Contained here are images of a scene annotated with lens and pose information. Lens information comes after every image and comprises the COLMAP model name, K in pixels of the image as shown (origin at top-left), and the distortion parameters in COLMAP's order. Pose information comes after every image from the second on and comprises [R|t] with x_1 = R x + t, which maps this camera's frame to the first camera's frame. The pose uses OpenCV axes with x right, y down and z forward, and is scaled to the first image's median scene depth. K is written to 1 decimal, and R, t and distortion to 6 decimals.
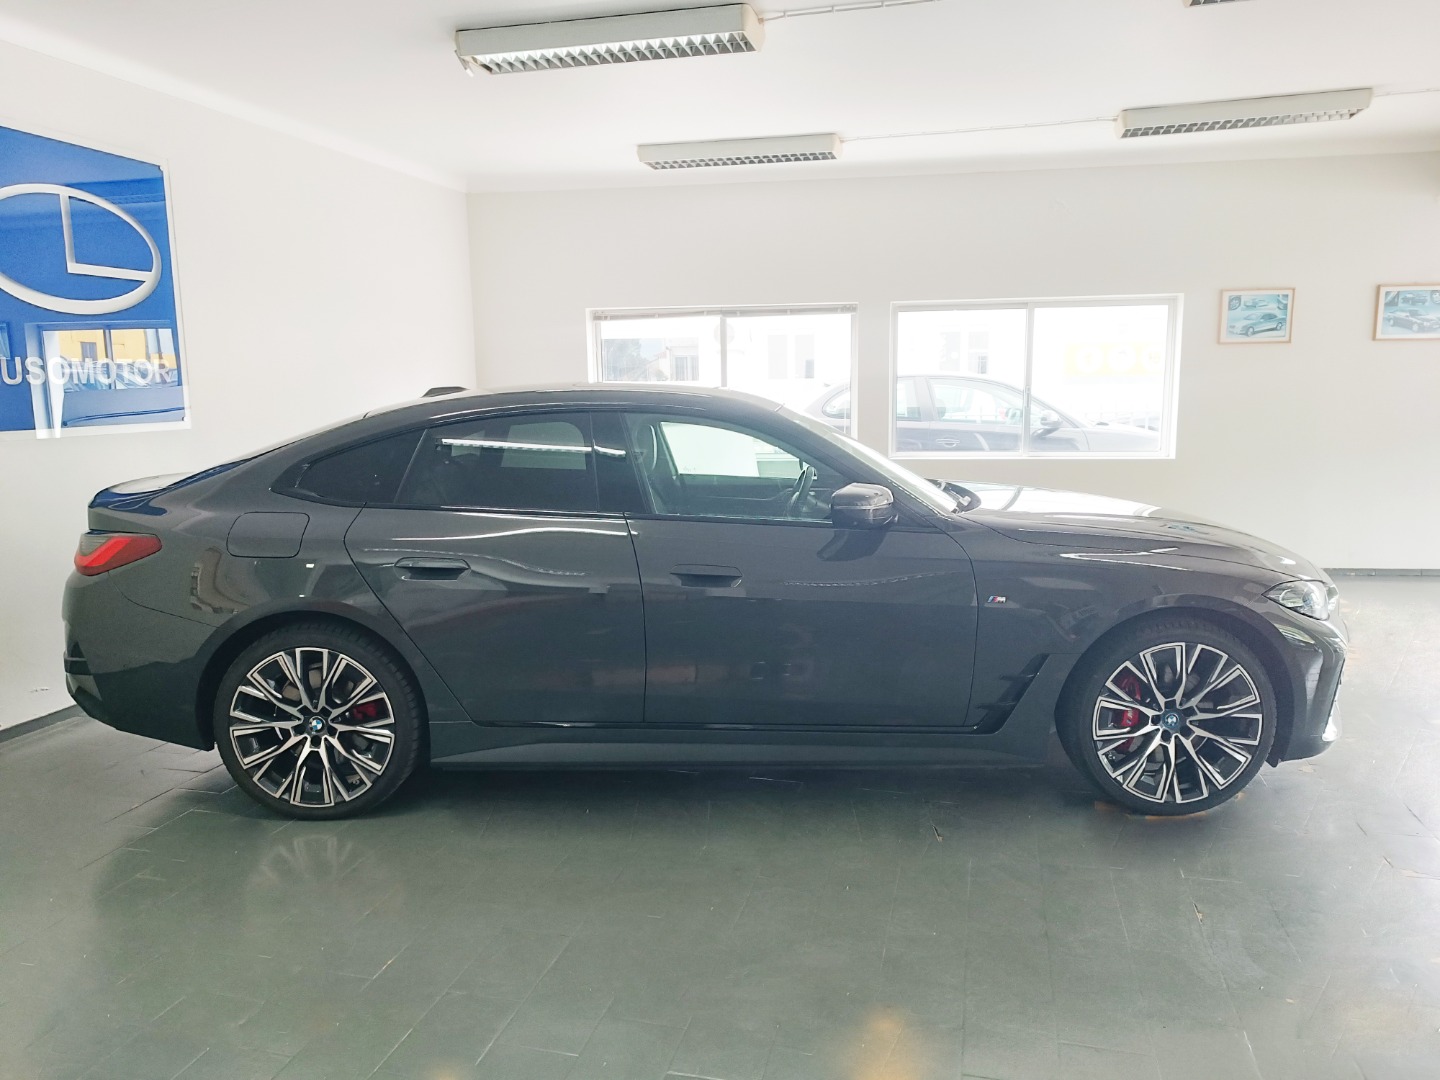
lens RADIAL K [[1020.8, 0, 720.5], [0, 1020.8, 538.0], [0, 0, 1]] dist [0.009330, -0.009514]
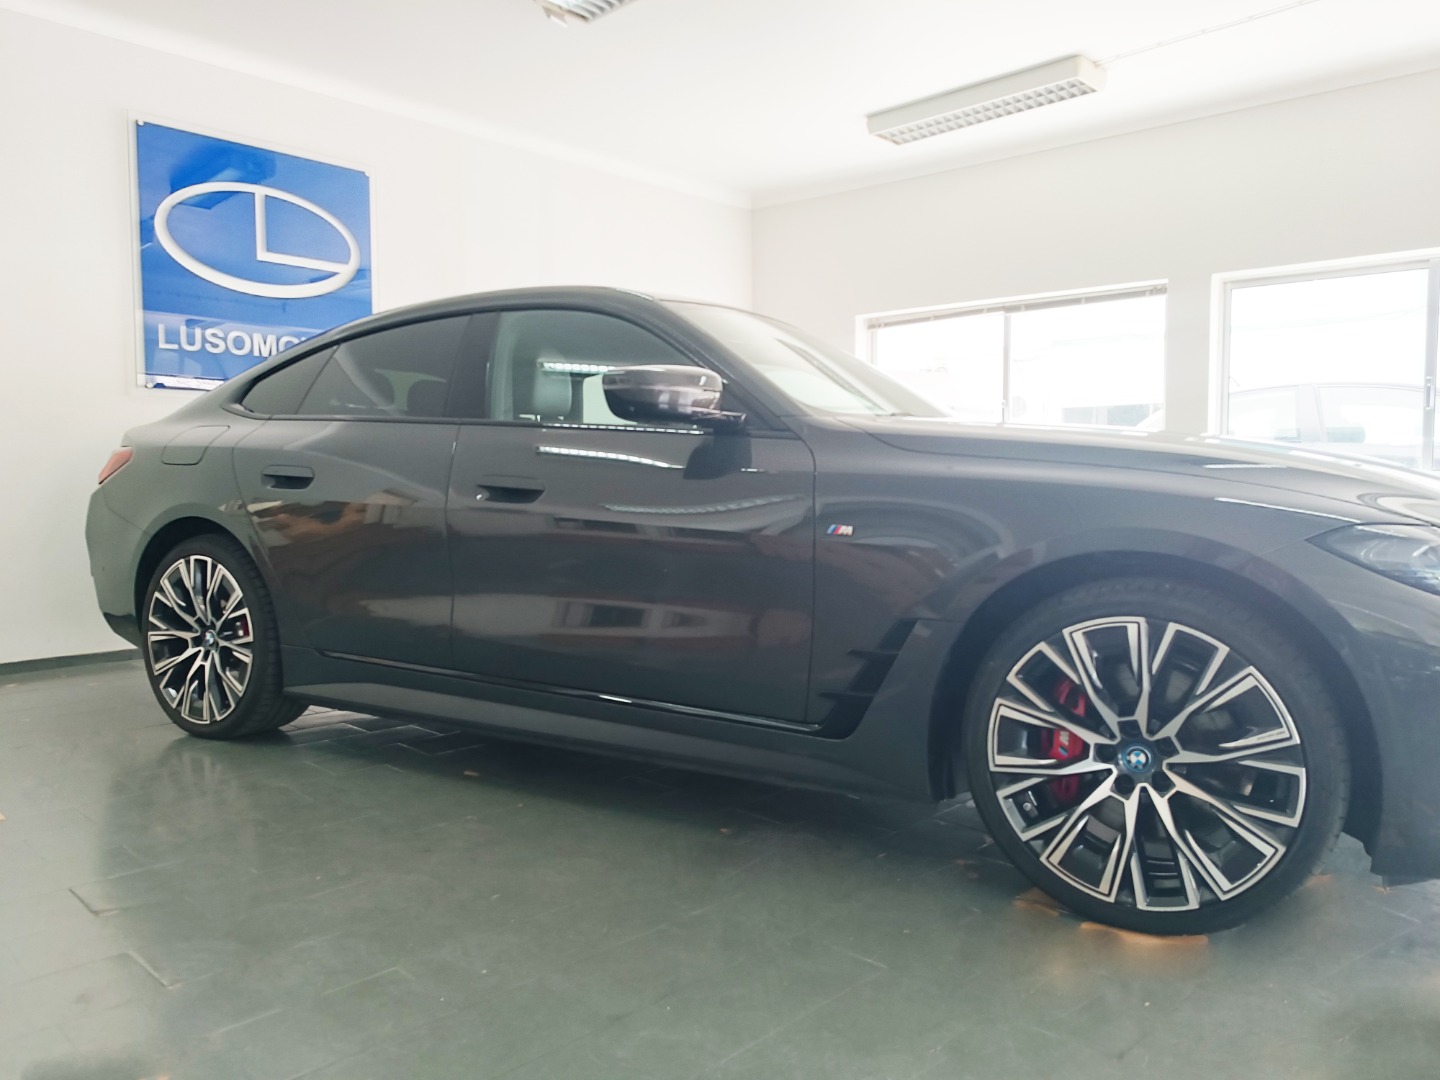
lens RADIAL K [[1020.8, 0, 720.5], [0, 1020.8, 538.0], [0, 0, 1]] dist [0.009330, -0.009514]
pose [[0.870383, 0.039229, -0.490809, 0.508734], [-0.084775, 0.993875, -0.070899, 0.114816], [0.485022, 0.103317, 0.868378, 0.376380]]
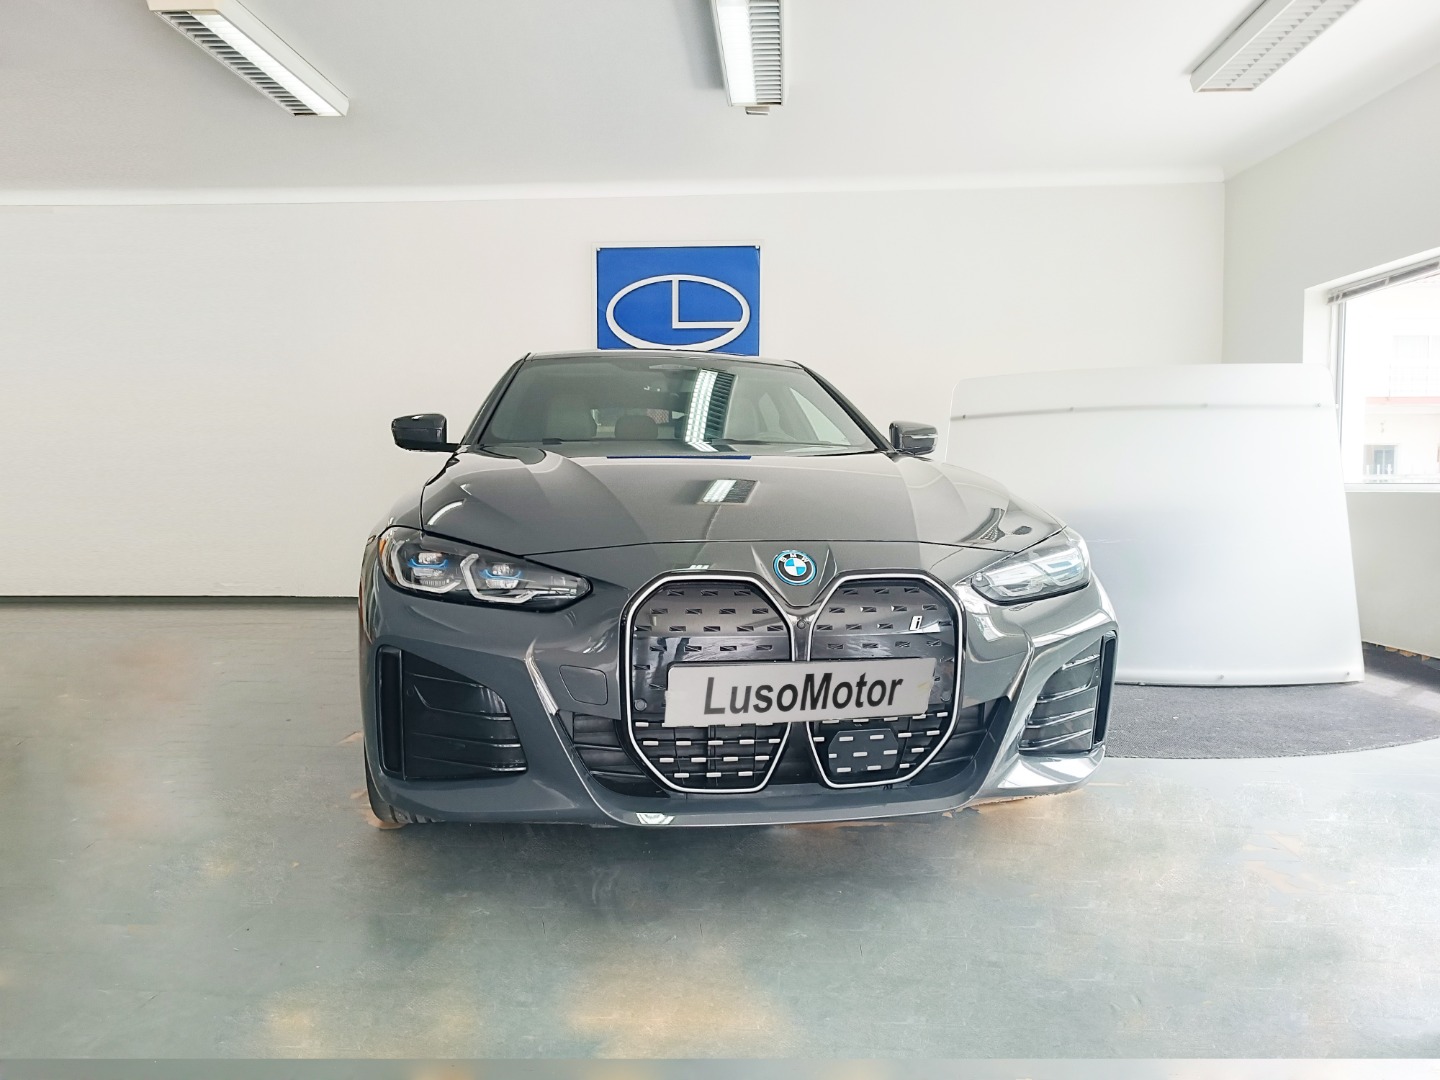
lens RADIAL K [[1023.9, 0, 720.0], [0, 1023.9, 540.0], [0, 0, 1]] dist [0.006136, -0.004675]
pose [[0.194984, 0.065917, -0.978589, 1.241452], [-0.152015, 0.987713, 0.036242, -0.005535], [0.968954, 0.141694, 0.202609, 1.040534]]
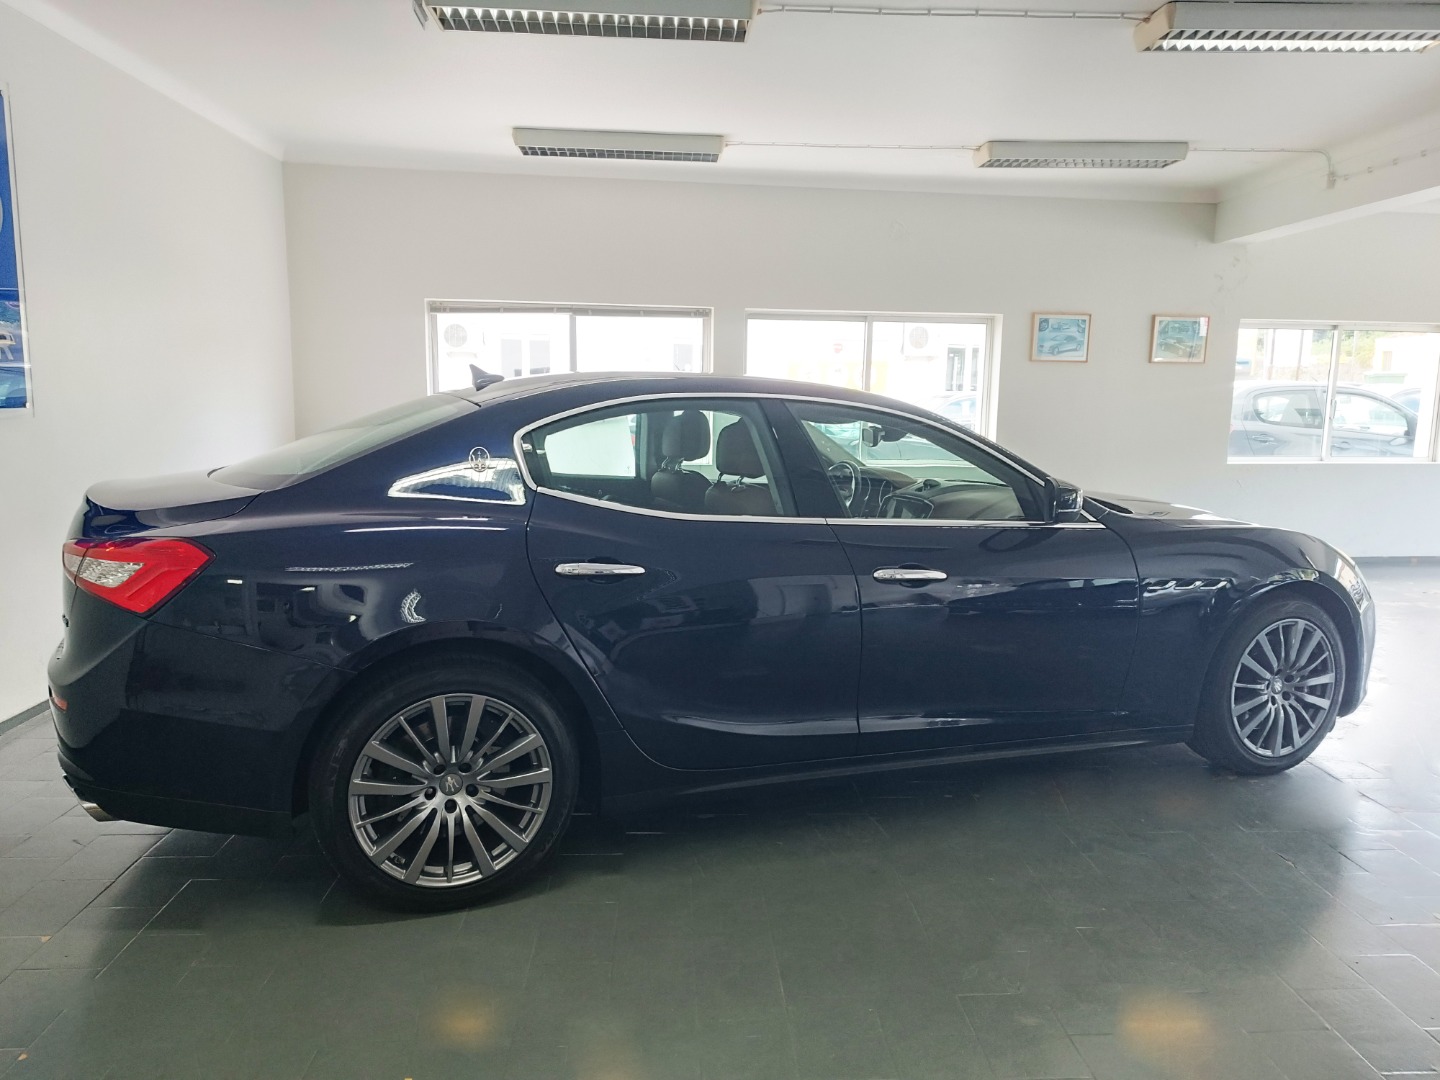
lens RADIAL K [[1023.9, 0, 720.0], [0, 1023.9, 540.0], [0, 0, 1]] dist [0.006136, -0.004675]
pose [[0.953092, -0.016877, 0.302211, -0.369936], [0.019472, 0.999795, -0.005577, 0.008346], [-0.302055, 0.011200, 0.953225, 0.093050]]
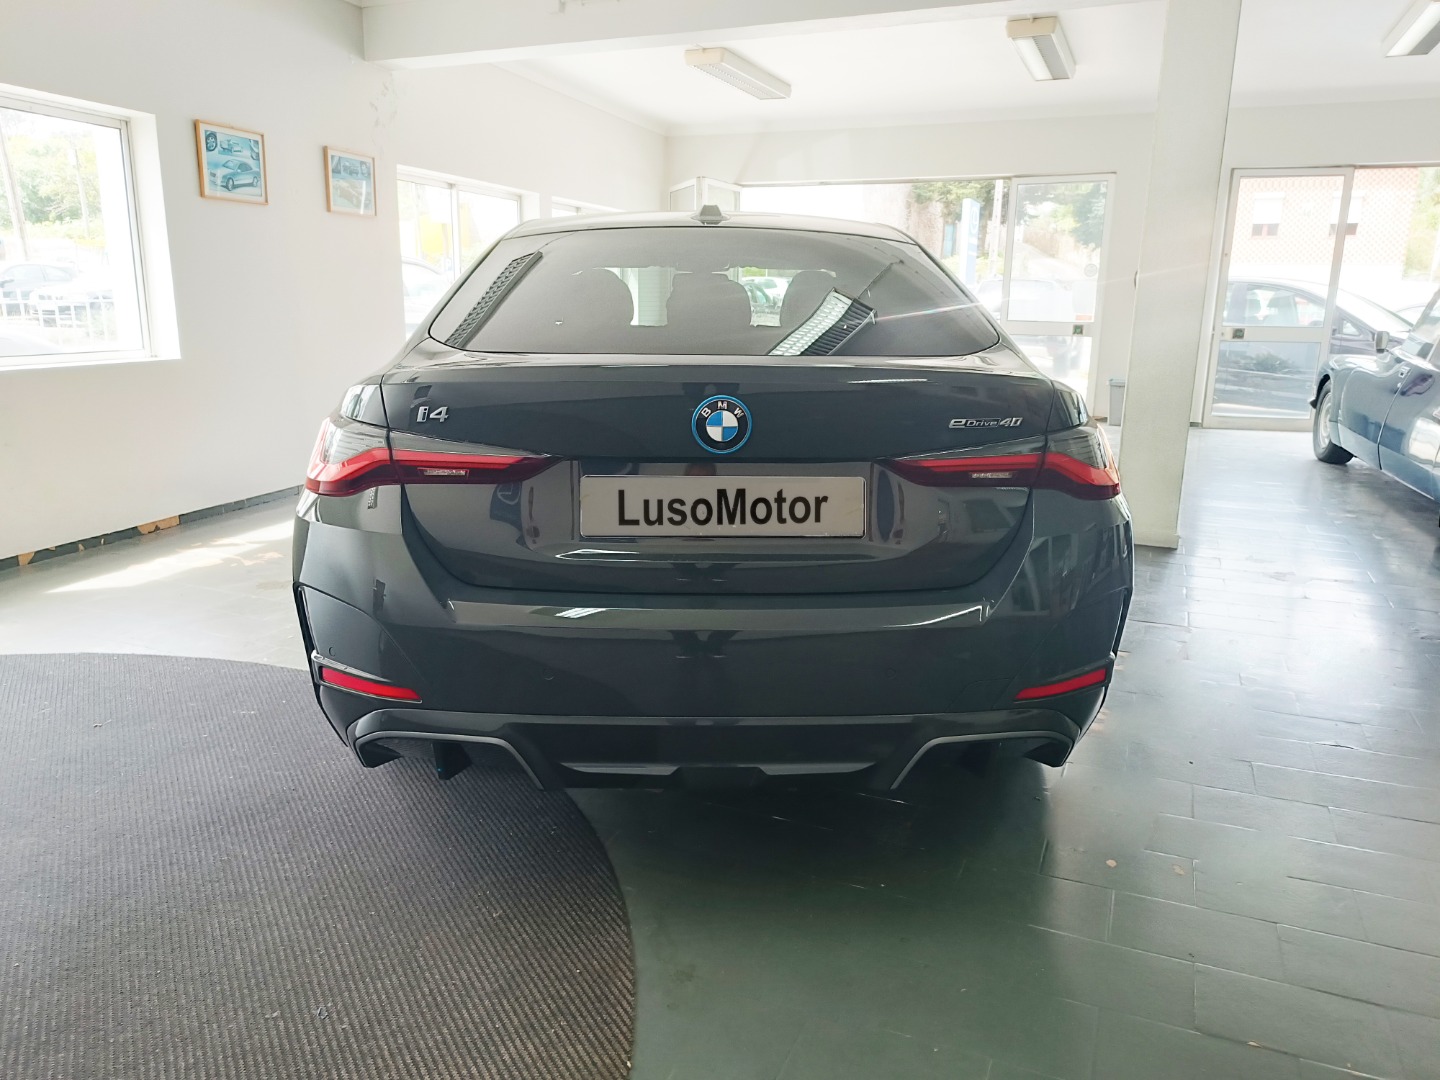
lens RADIAL K [[1039.0, 0, 715.0], [0, 1039.0, 538.1], [0, 0, 1]] dist [0.006986, -0.001081]
pose [[0.156704, -0.207312, 0.965643, -0.474005], [0.139265, 0.972591, 0.186204, -0.085917], [-0.977778, 0.105302, 0.181280, 1.134113]]
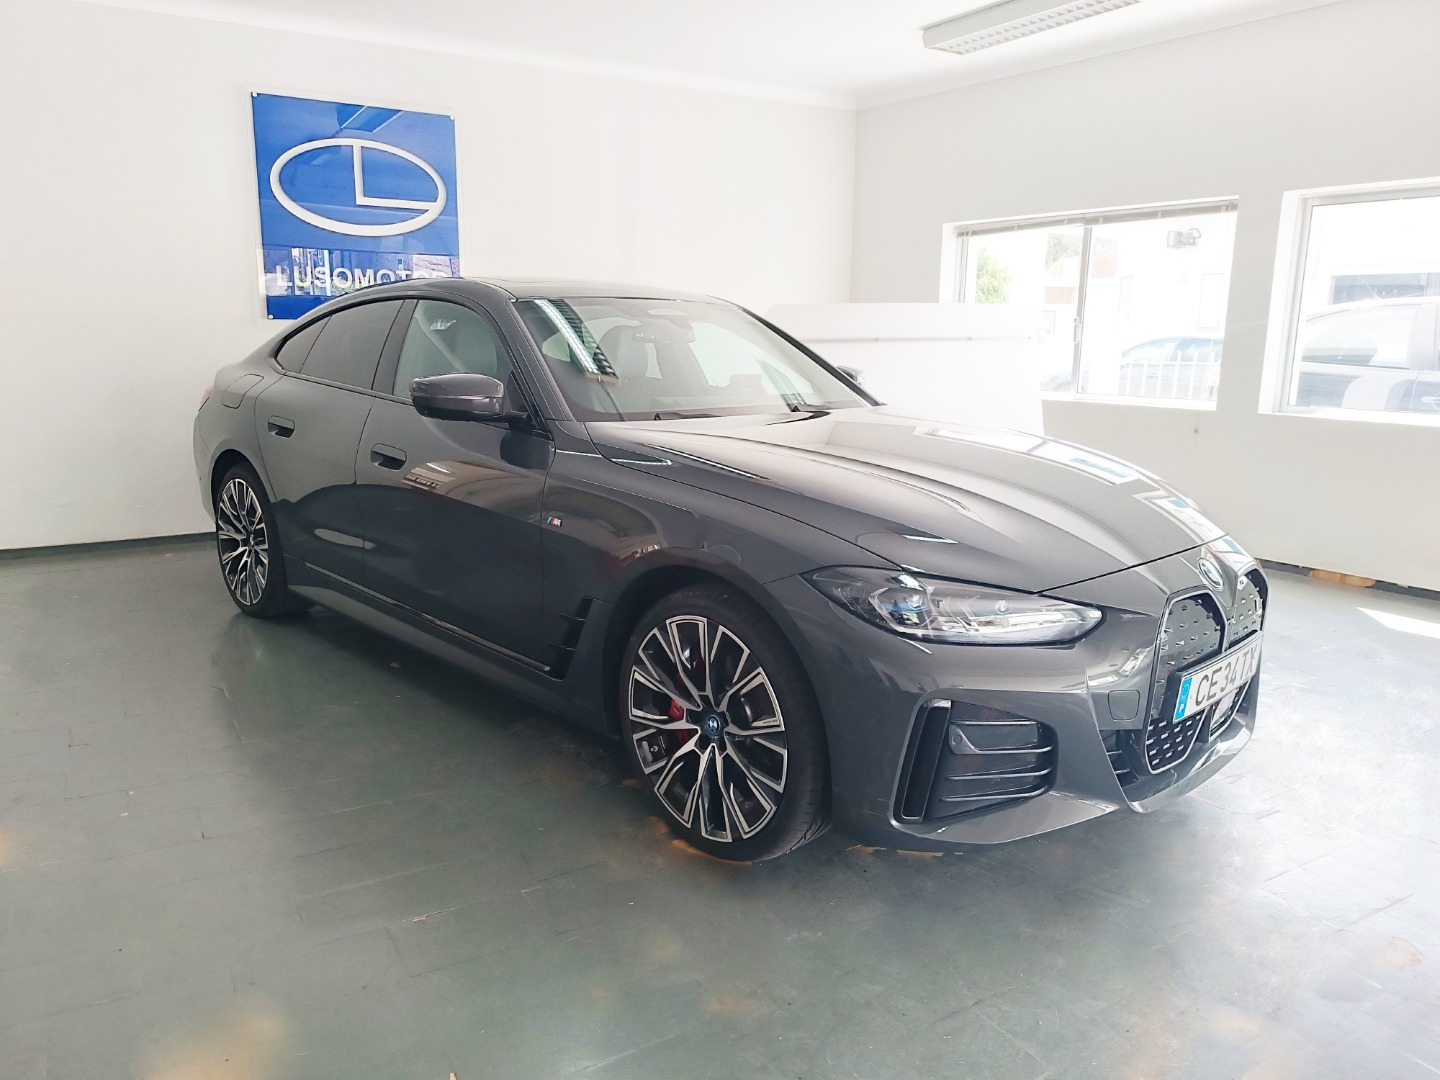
lens RADIAL K [[1026.5, 0, 719.4], [0, 1026.5, 535.8], [0, 0, 1]] dist [0.009079, -0.004923]
pose [[0.713349, 0.159557, -0.682404, 0.913750], [-0.129772, 0.986972, 0.095113, -0.024622], [0.688689, 0.020708, 0.724761, 0.464864]]
